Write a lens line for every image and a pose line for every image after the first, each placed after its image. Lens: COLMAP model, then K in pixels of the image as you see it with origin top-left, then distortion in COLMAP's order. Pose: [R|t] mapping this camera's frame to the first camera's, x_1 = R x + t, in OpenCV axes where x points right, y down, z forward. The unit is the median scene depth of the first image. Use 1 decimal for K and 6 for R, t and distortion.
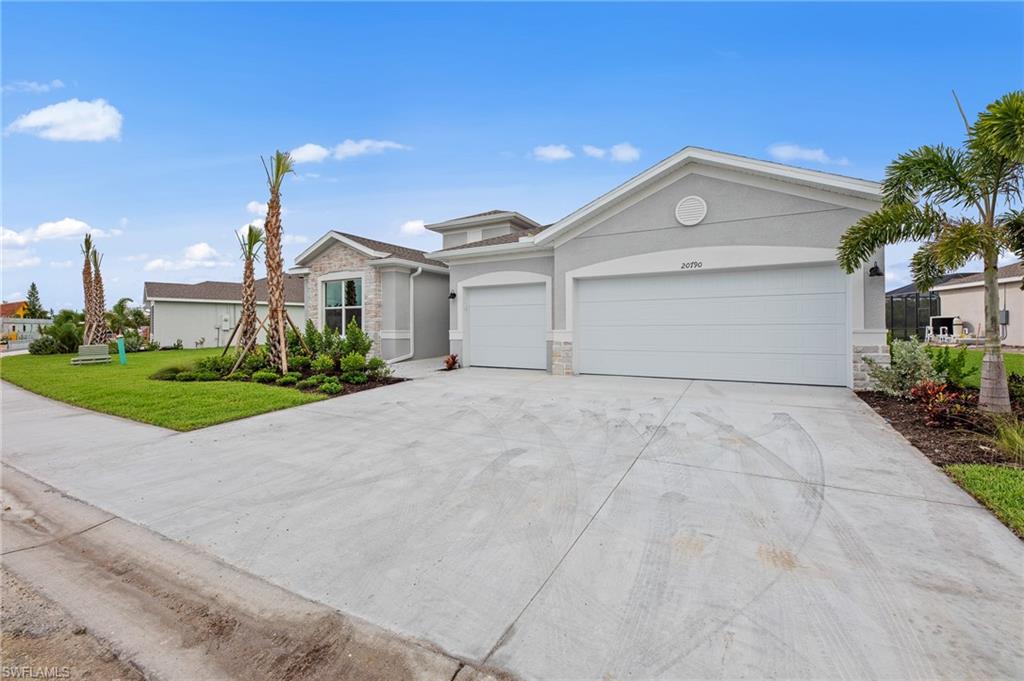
lens RADIAL K [[421.1, 0, 509.4], [0, 421.1, 336.3], [0, 0, 1]] dist [-0.001058, -0.000050]
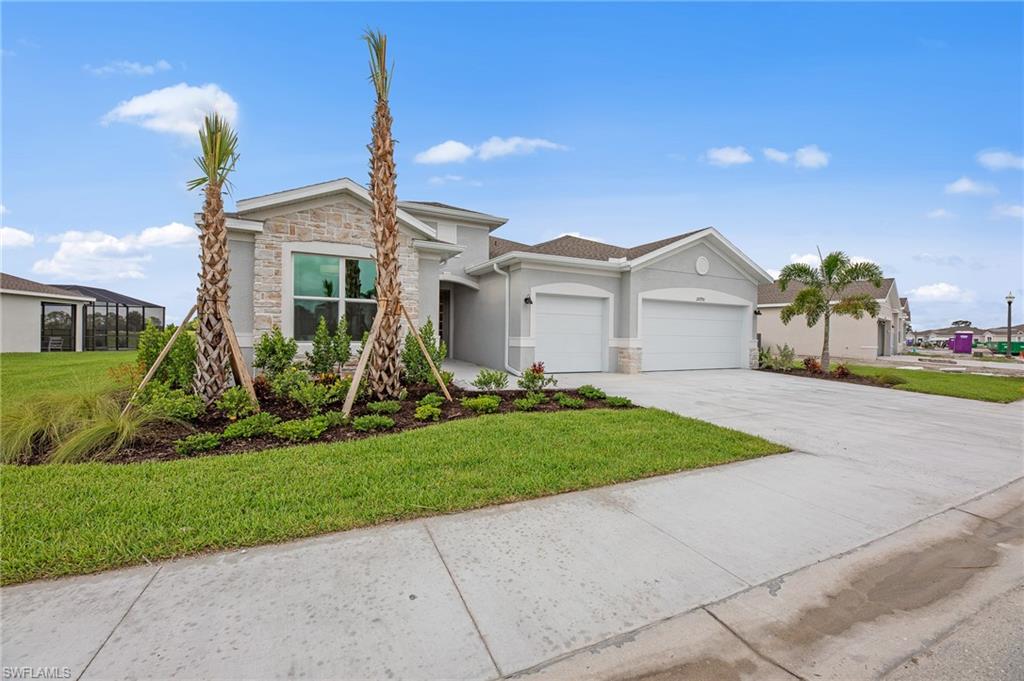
lens RADIAL K [[421.1, 0, 509.4], [0, 421.1, 341.6], [0, 0, 1]] dist [-0.001058, -0.000050]
pose [[0.555800, 0.000449, 0.831316, -1.048807], [0.000060, 1.000000, -0.000580, -0.003677], [-0.831316, 0.000372, 0.555800, 0.564575]]
